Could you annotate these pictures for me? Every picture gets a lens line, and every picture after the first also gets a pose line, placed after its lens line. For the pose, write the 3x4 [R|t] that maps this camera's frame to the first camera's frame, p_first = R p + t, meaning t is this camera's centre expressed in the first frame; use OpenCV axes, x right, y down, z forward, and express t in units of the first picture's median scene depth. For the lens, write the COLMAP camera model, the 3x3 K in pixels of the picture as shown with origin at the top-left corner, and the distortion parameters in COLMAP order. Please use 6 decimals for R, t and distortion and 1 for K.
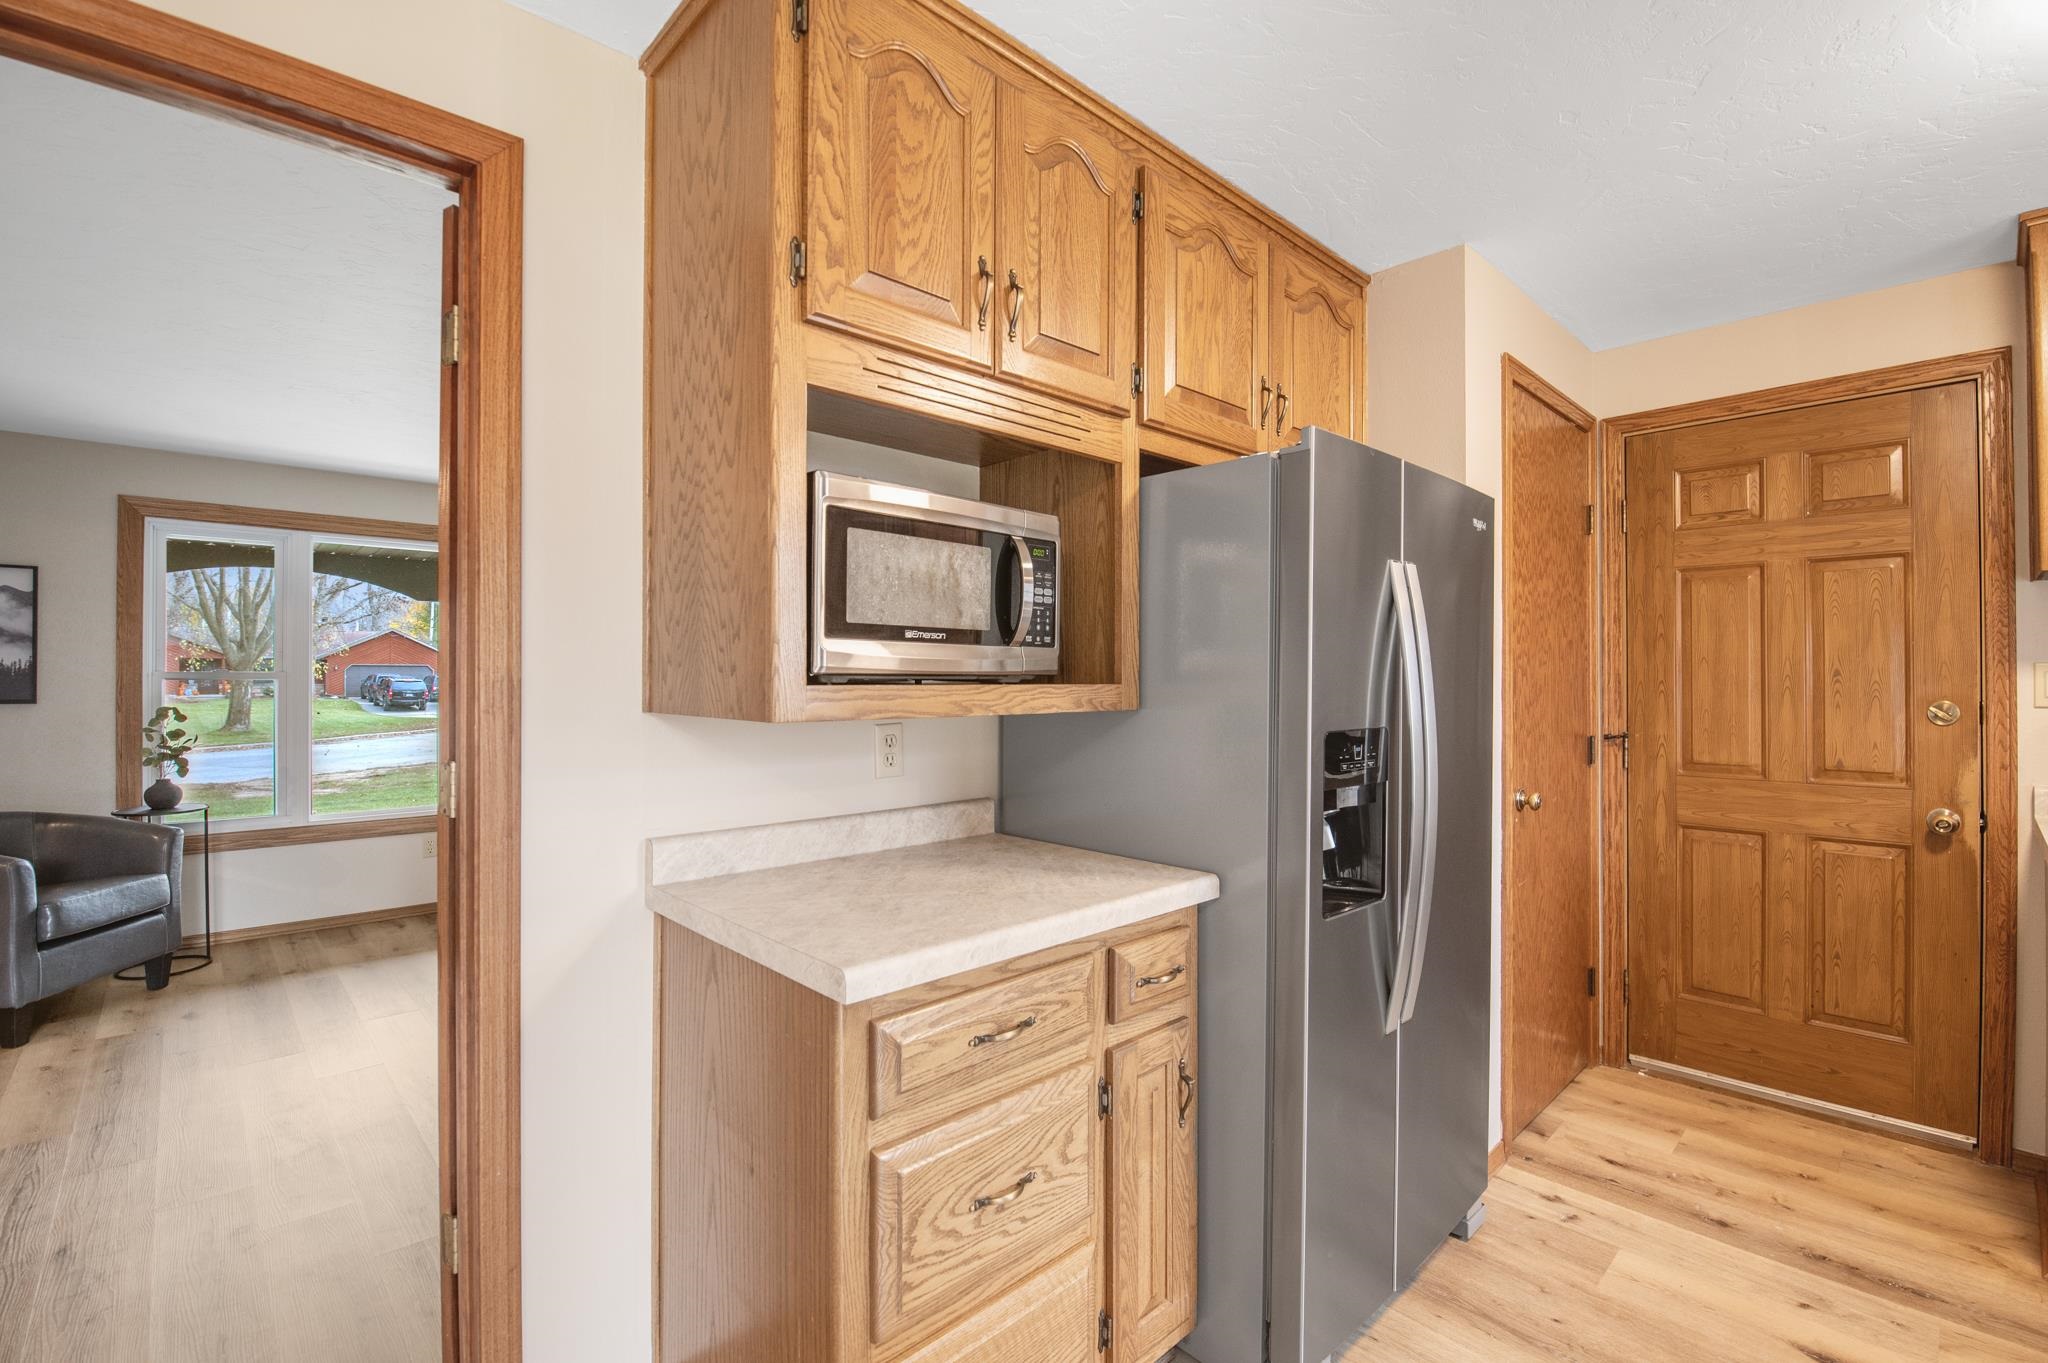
lens RADIAL K [[891.3, 0, 1024.9], [0, 891.3, 672.0], [0, 0, 1]] dist [-0.000757, -0.000366]
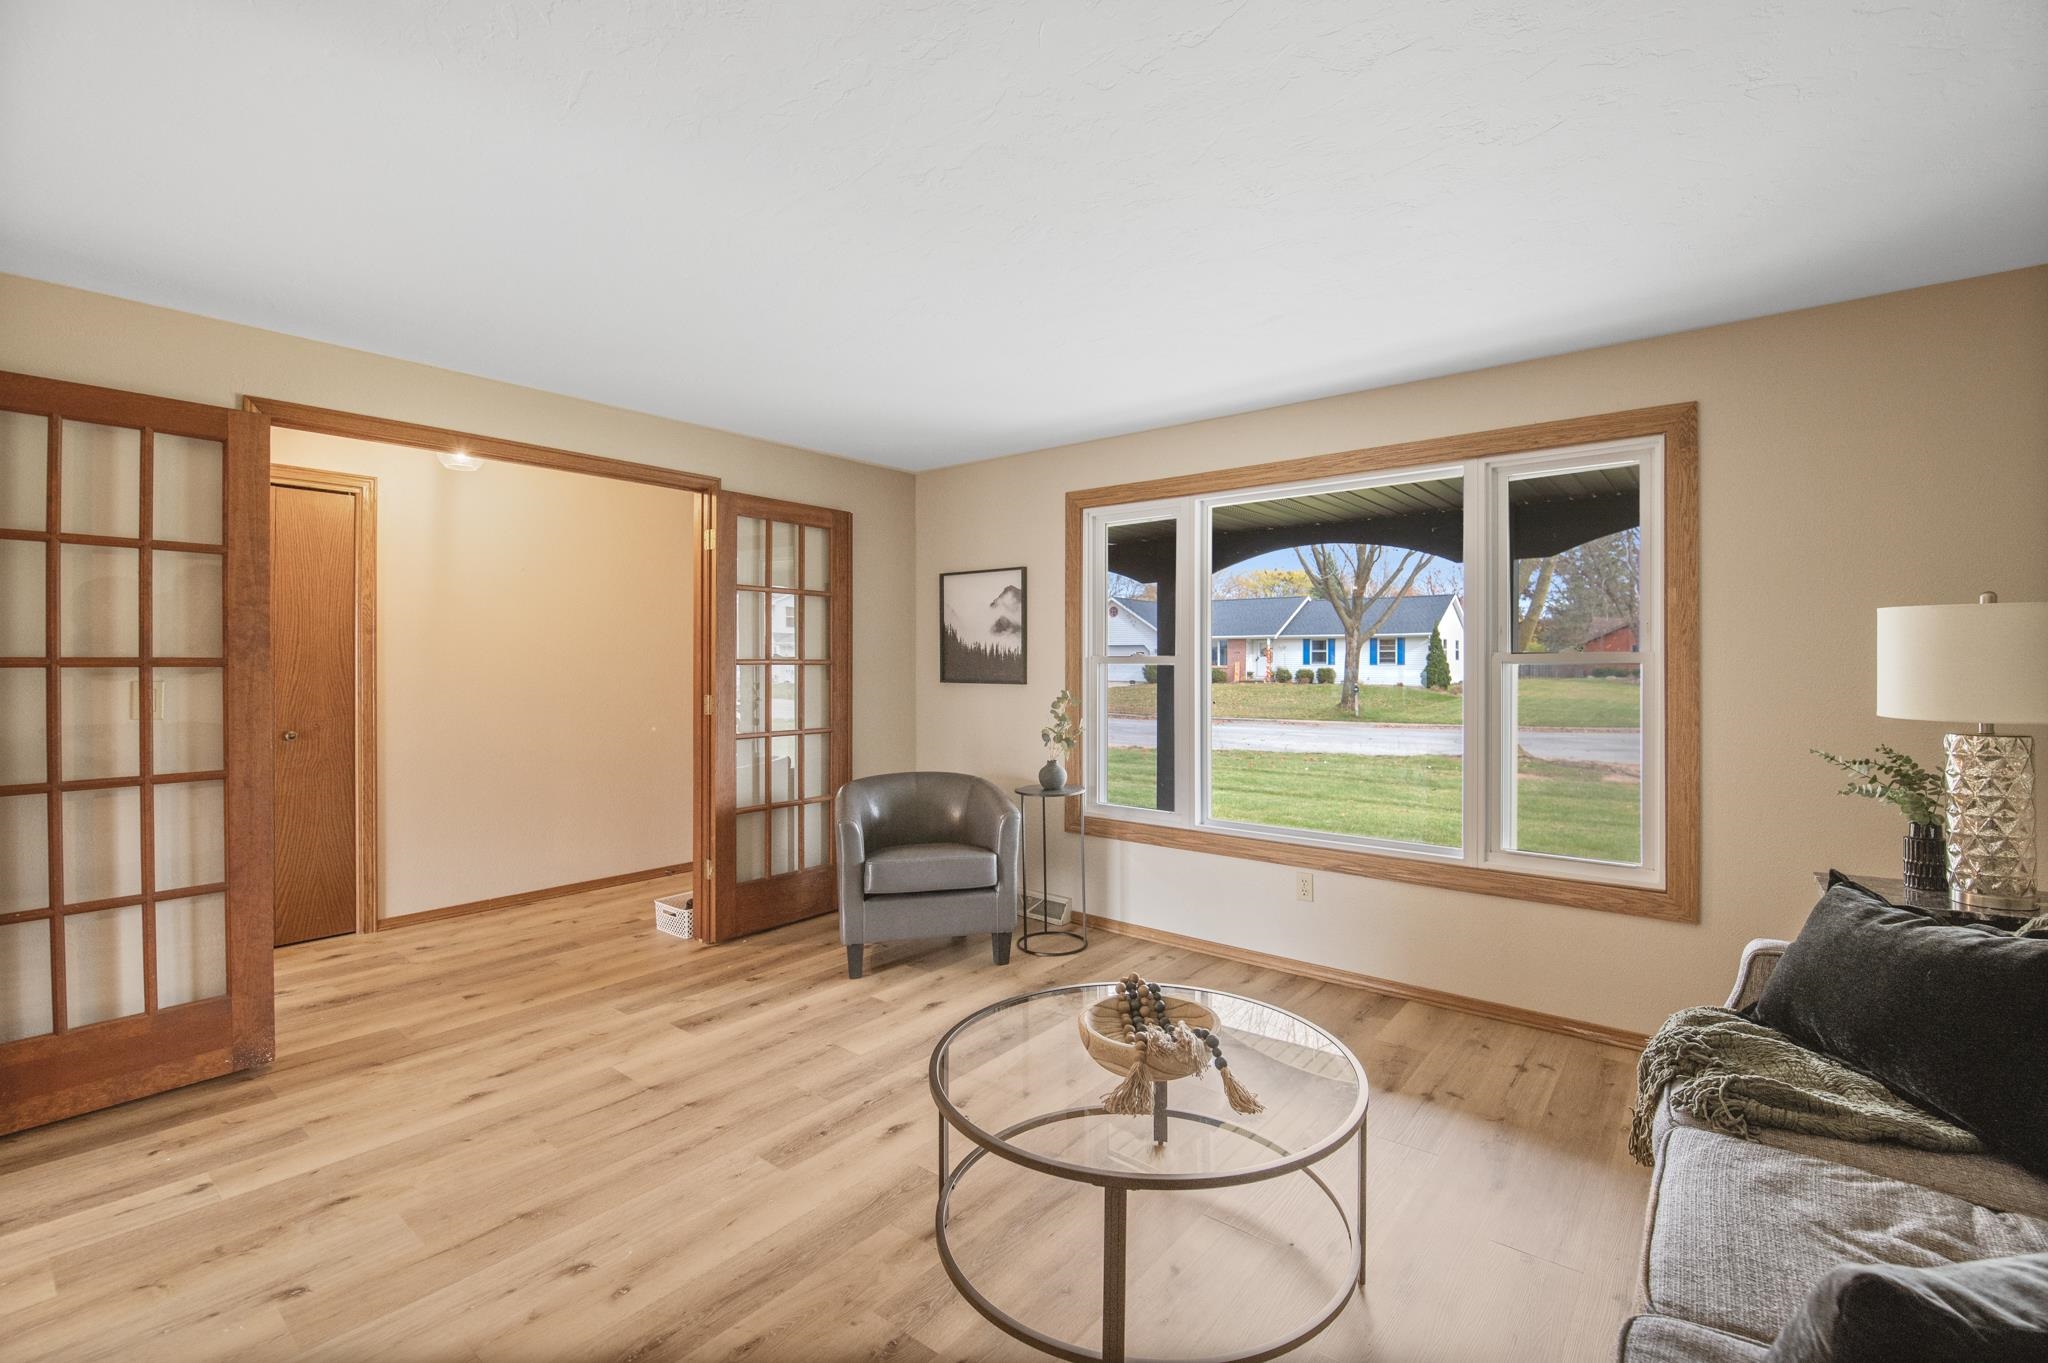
lens RADIAL K [[891.3, 0, 1024.9], [0, 891.3, 672.0], [0, 0, 1]] dist [-0.000757, -0.000366]
pose [[0.153940, 0.007603, -0.988051, 0.045937], [0.011565, 0.999888, 0.009496, 0.008006], [0.988013, -0.012889, 0.153834, 0.829020]]
